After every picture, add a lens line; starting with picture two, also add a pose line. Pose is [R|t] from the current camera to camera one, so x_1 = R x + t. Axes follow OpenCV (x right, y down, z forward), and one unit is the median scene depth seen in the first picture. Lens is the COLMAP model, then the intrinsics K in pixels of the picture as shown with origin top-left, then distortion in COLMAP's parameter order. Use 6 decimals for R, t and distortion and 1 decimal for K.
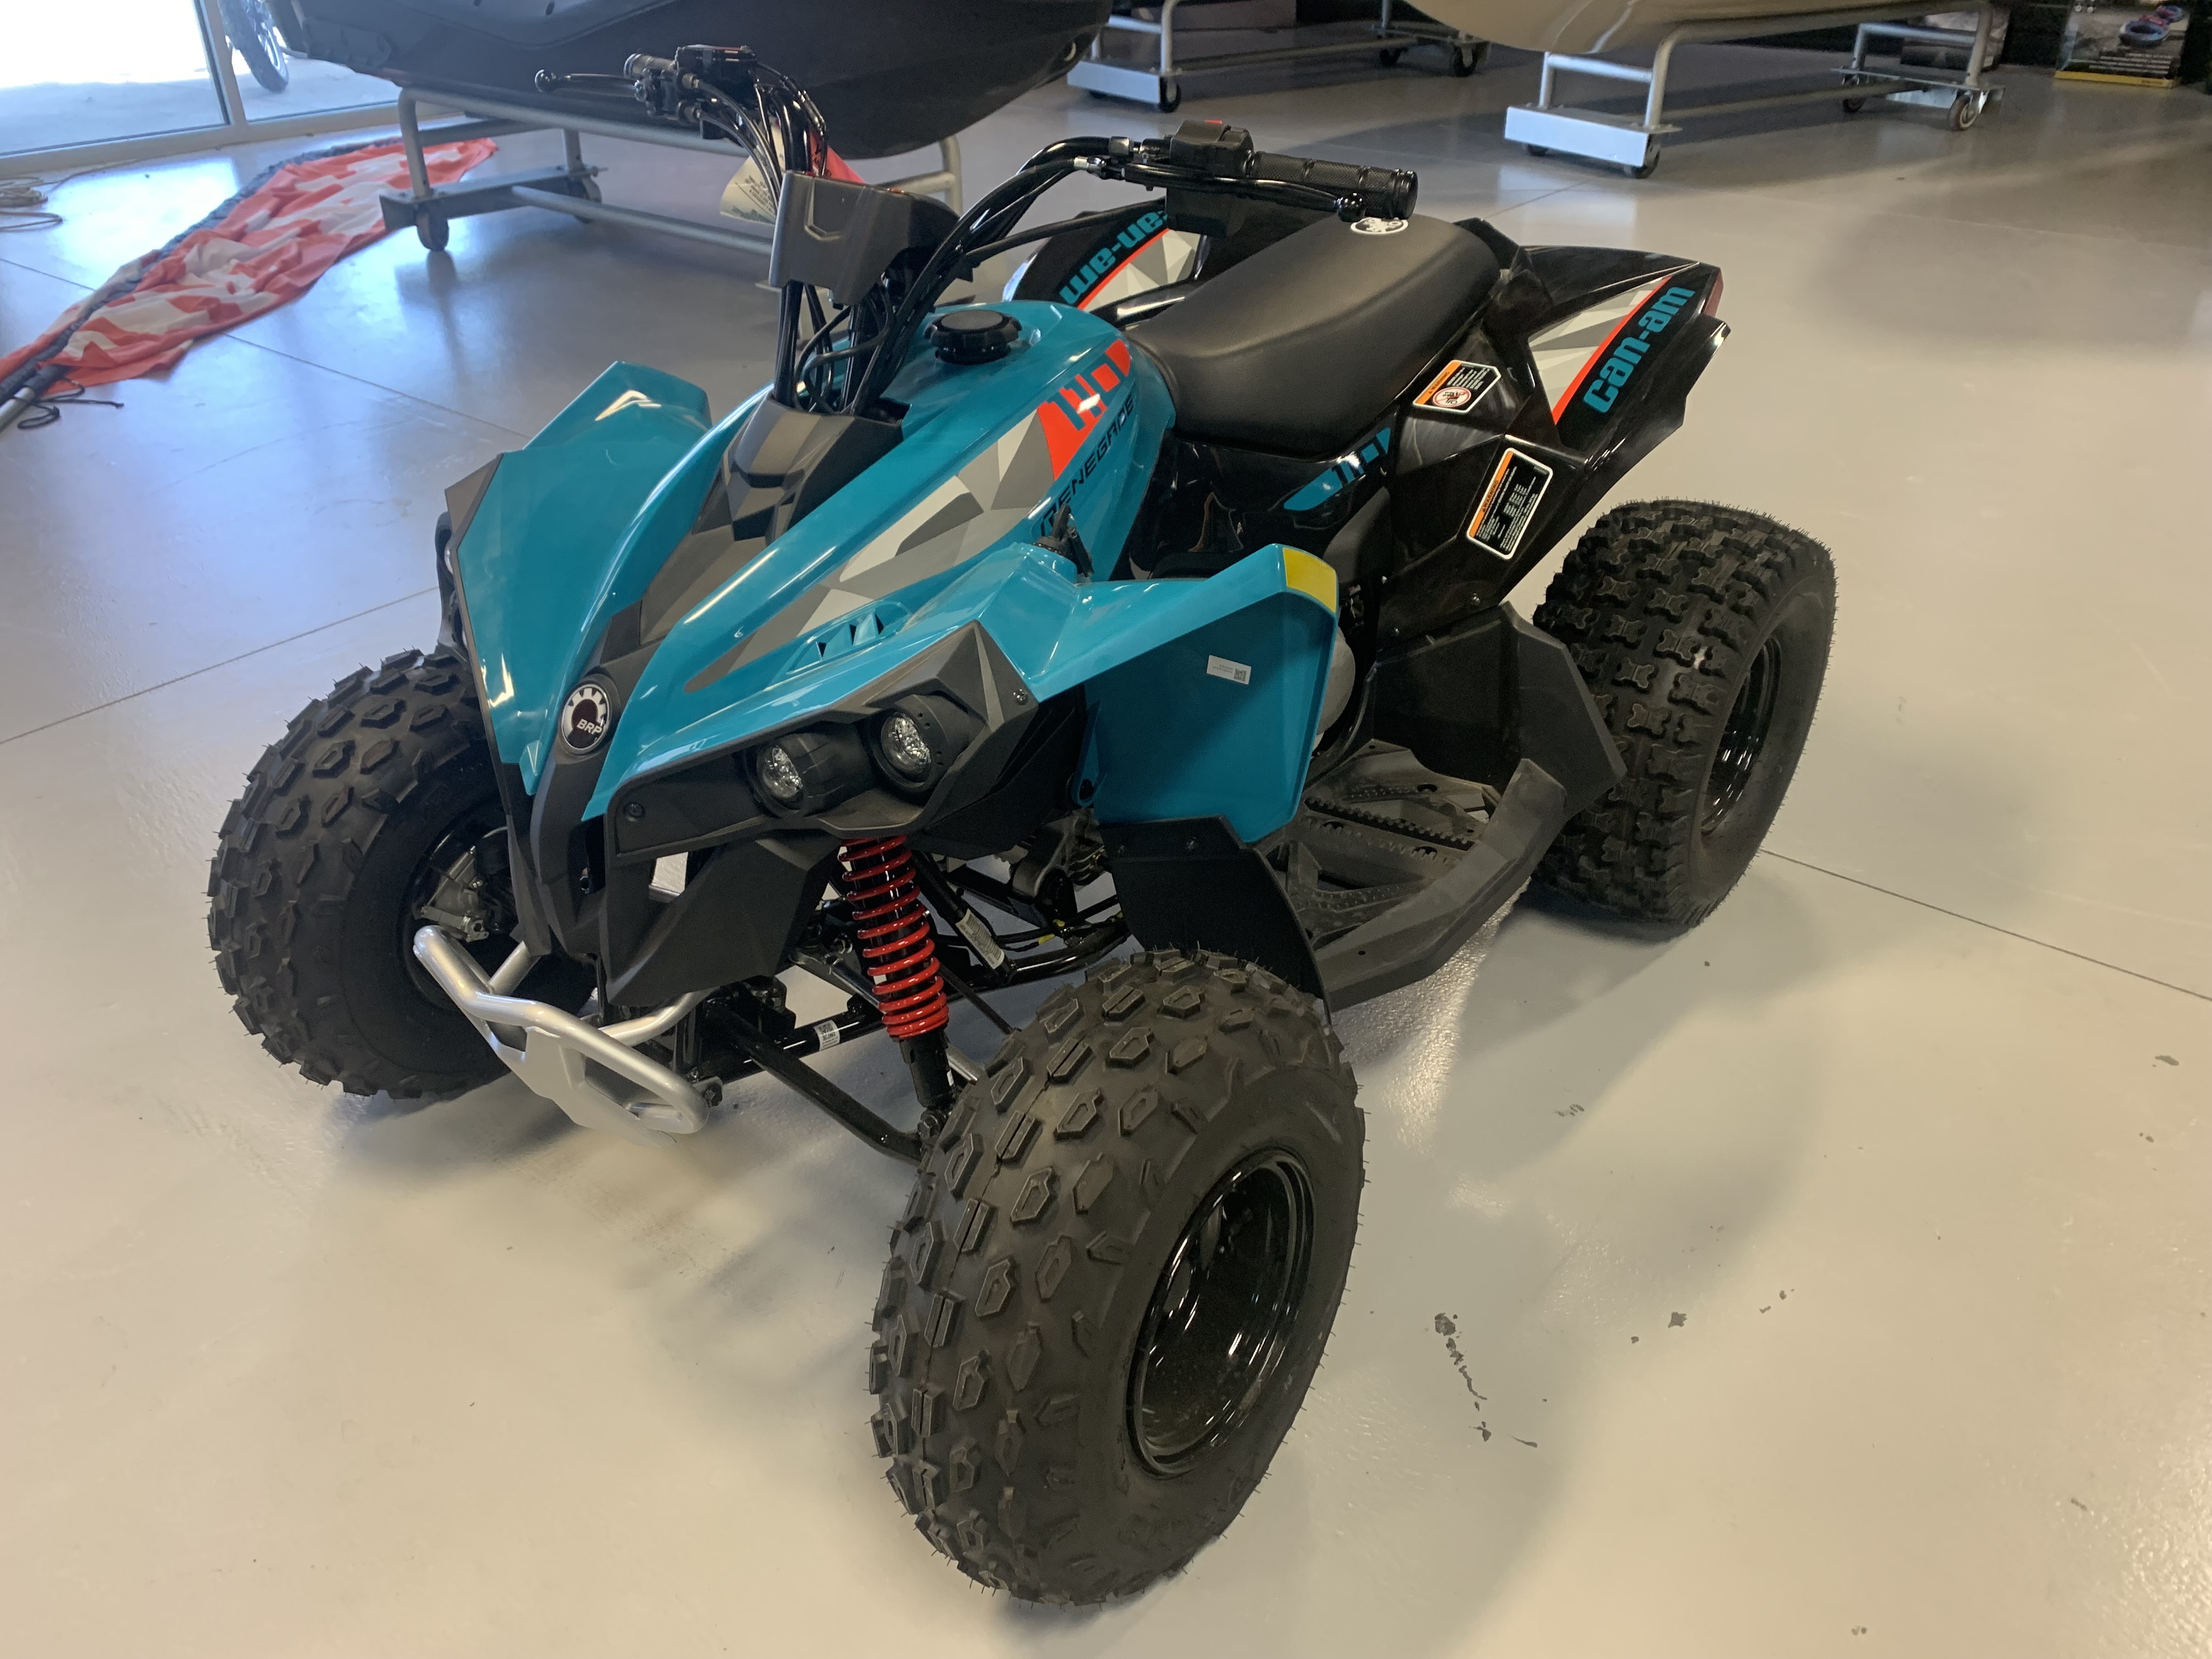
lens RADIAL K [[1707.5, 0, 1105.9], [0, 1707.5, 810.5], [0, 0, 1]] dist [0.009028, -0.007099]
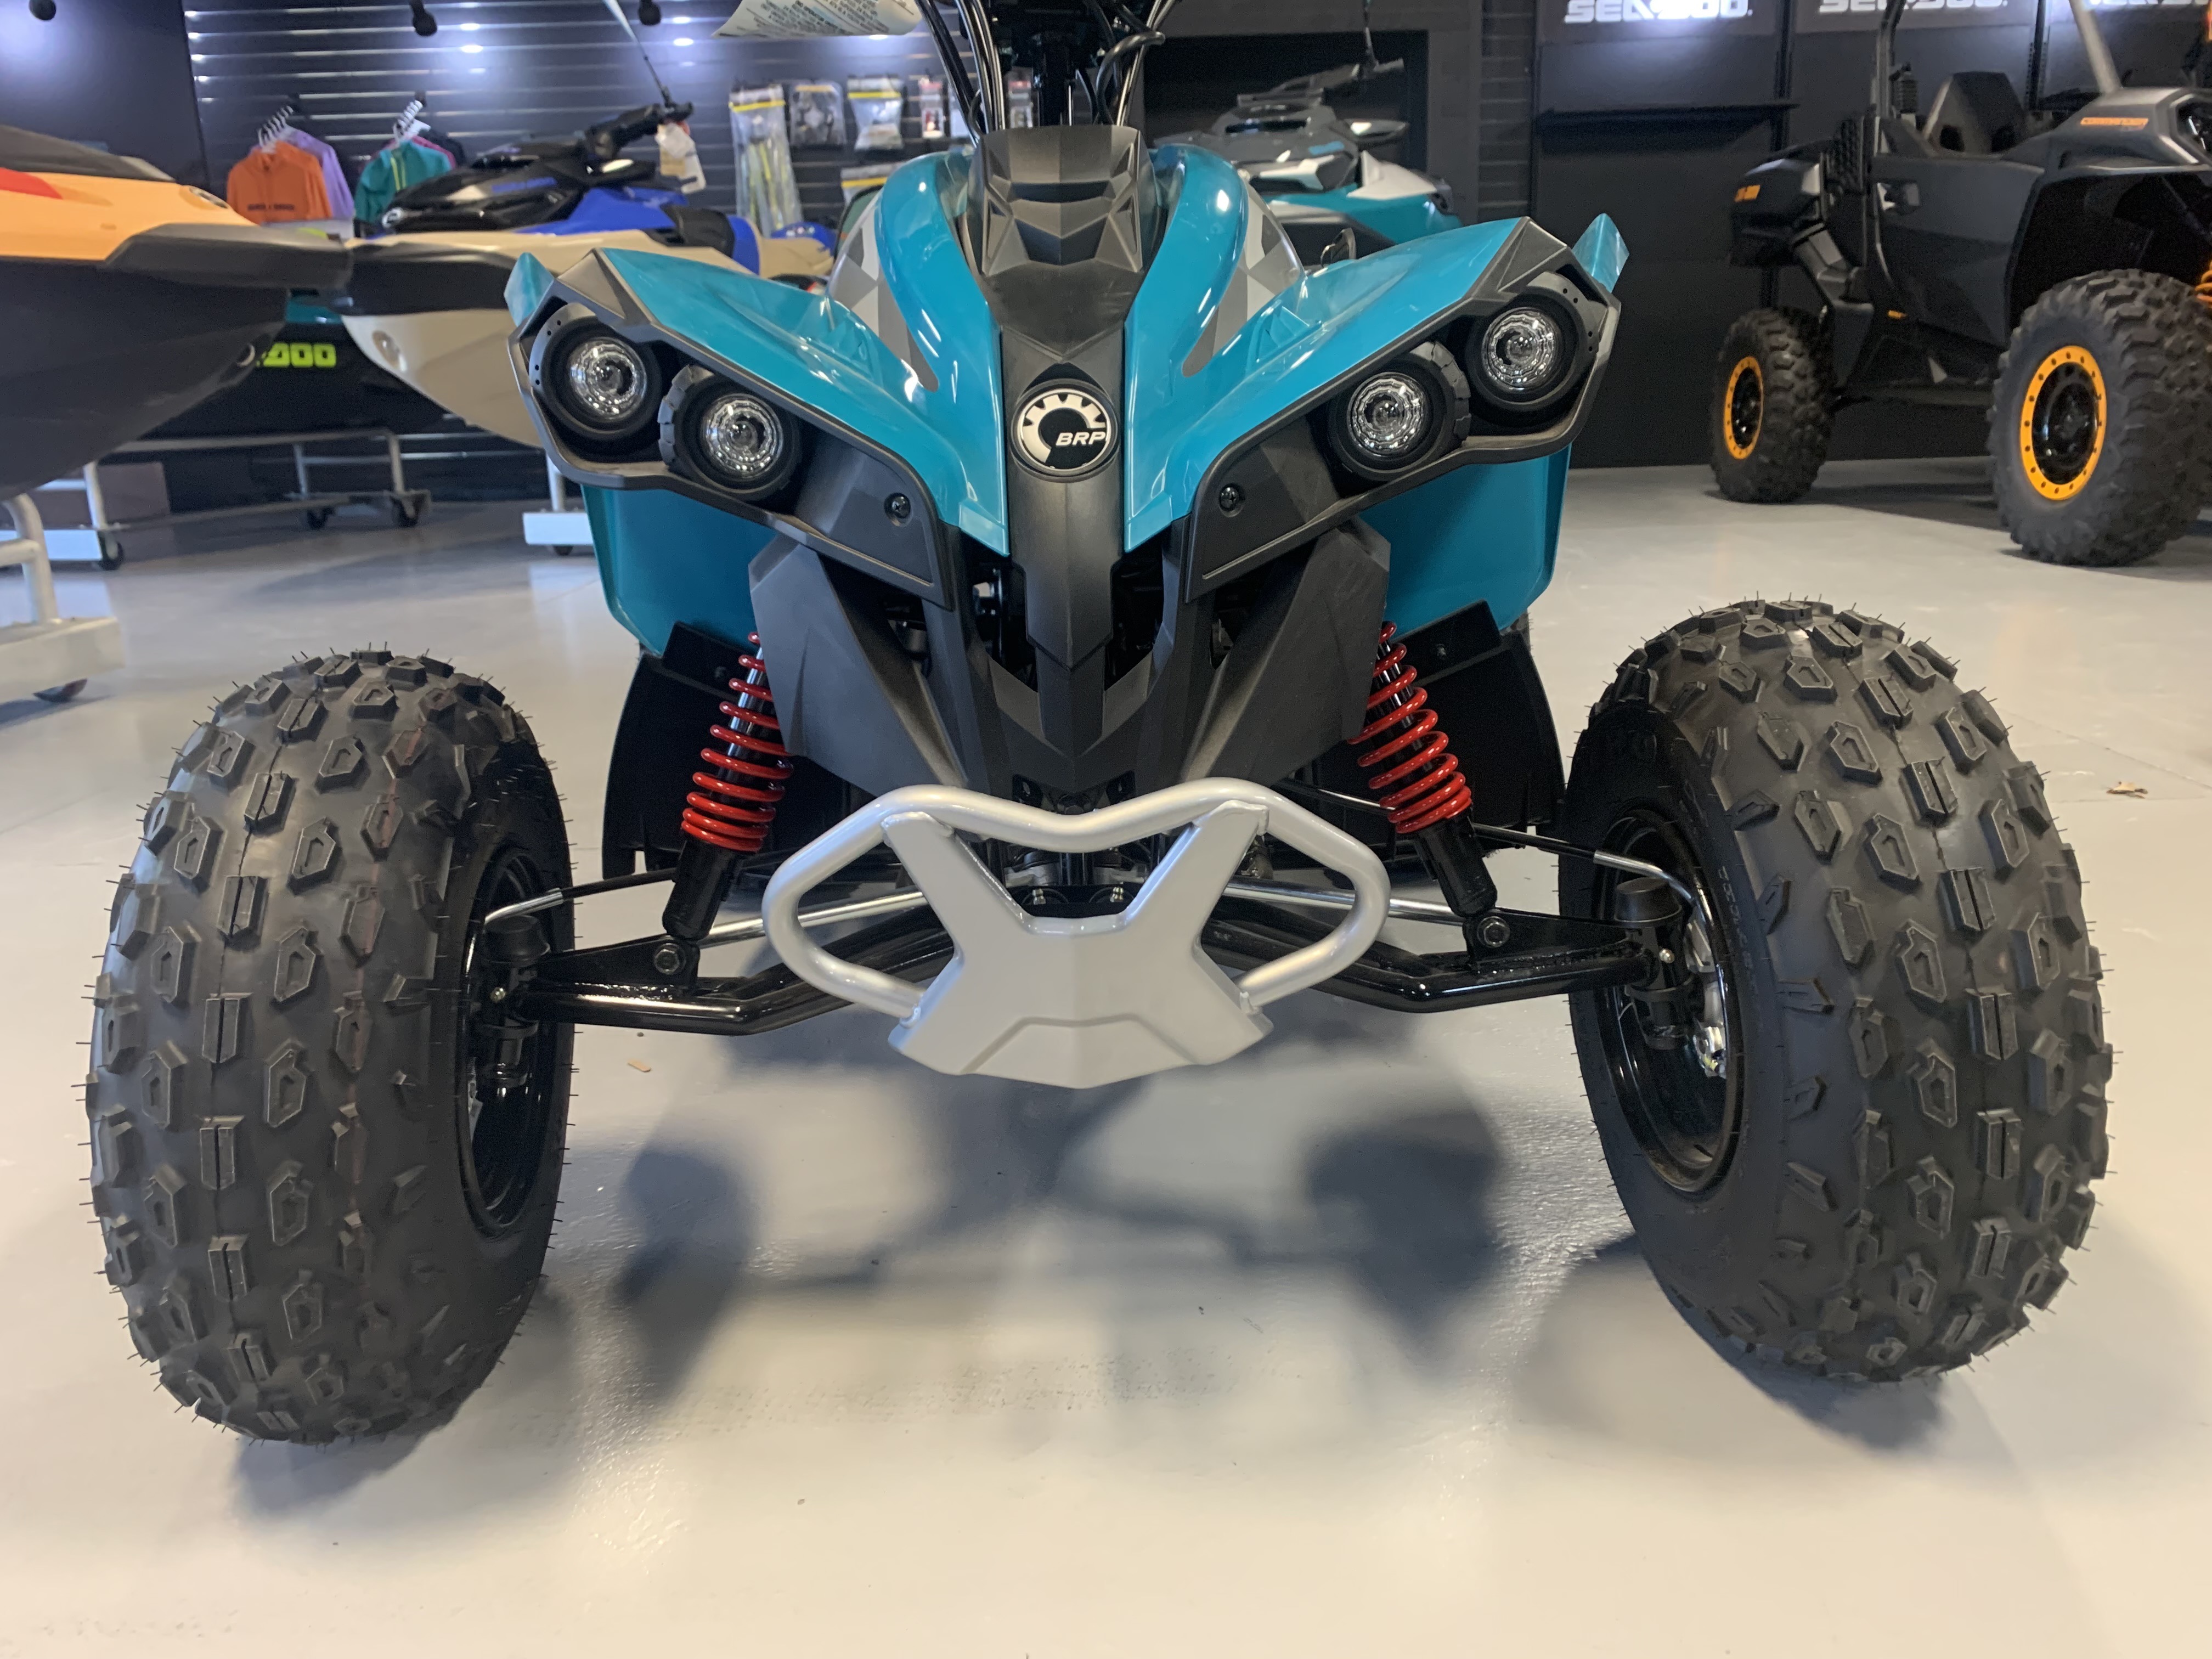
lens RADIAL K [[1707.5, 0, 1084.8], [0, 1707.5, 778.4], [0, 0, 1]] dist [0.009028, -0.007099]
pose [[0.779043, -0.161415, 0.605836, -0.522821], [0.340544, 0.920266, -0.192715, 0.152280], [-0.526423, 0.356447, 0.771896, 0.345071]]
